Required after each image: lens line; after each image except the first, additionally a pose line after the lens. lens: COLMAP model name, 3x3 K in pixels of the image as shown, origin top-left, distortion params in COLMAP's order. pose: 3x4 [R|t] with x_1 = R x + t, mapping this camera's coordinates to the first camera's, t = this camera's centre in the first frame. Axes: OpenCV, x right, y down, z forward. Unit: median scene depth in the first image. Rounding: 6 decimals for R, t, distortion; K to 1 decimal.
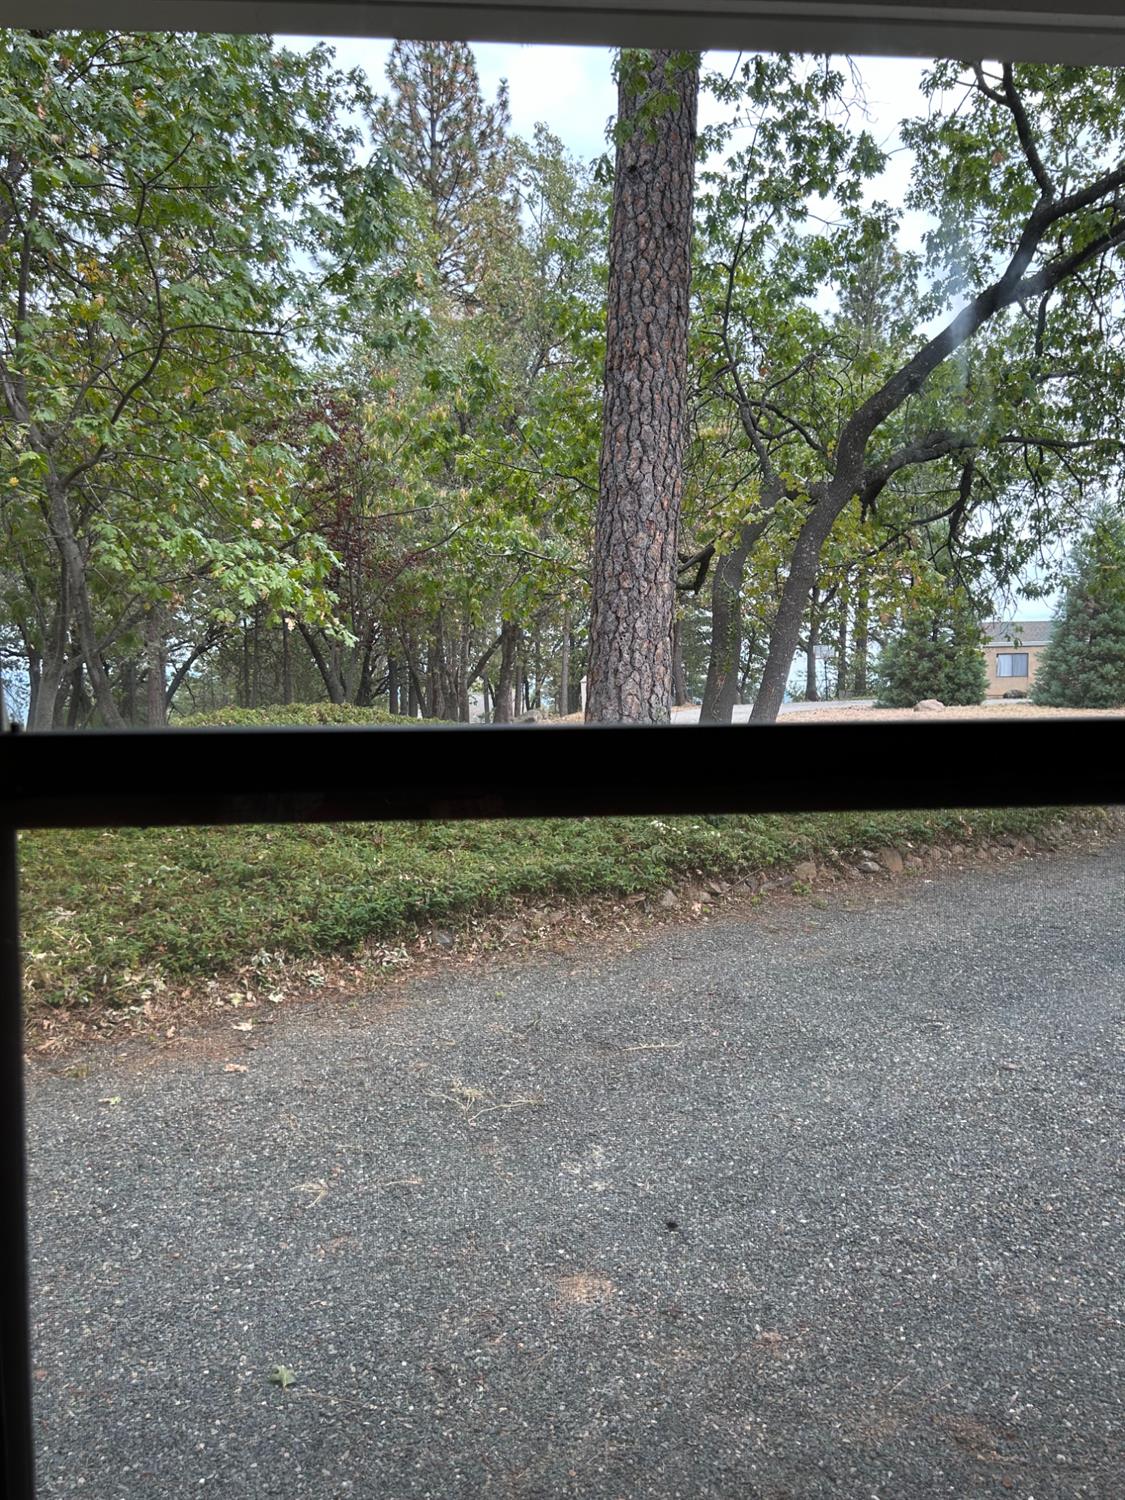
lens RADIAL K [[1135.7, 0, 566.7], [0, 1135.7, 754.2], [0, 0, 1]] dist [0.055057, -0.062354]
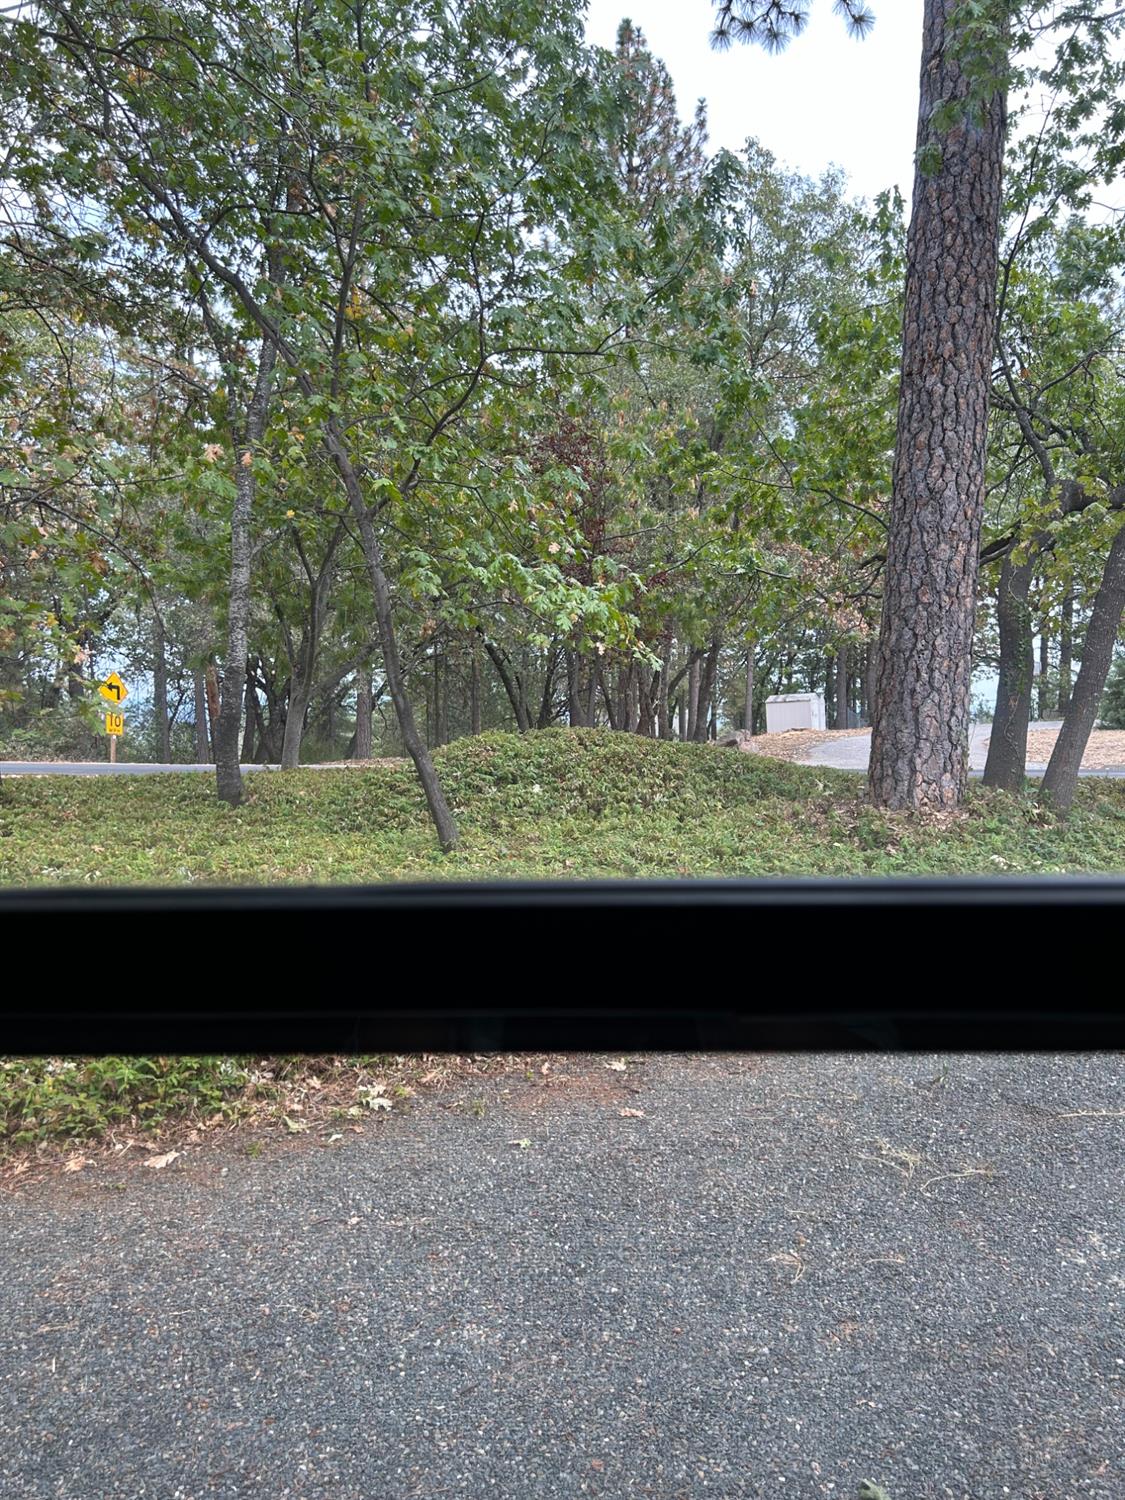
lens RADIAL K [[1135.7, 0, 563.2], [0, 1135.7, 755.0], [0, 0, 1]] dist [0.055057, -0.062354]
pose [[0.988882, -0.000429, -0.148700, -0.104007], [-0.002075, 0.999859, -0.016686, -0.004385], [0.148686, 0.016809, 0.988742, 0.022164]]
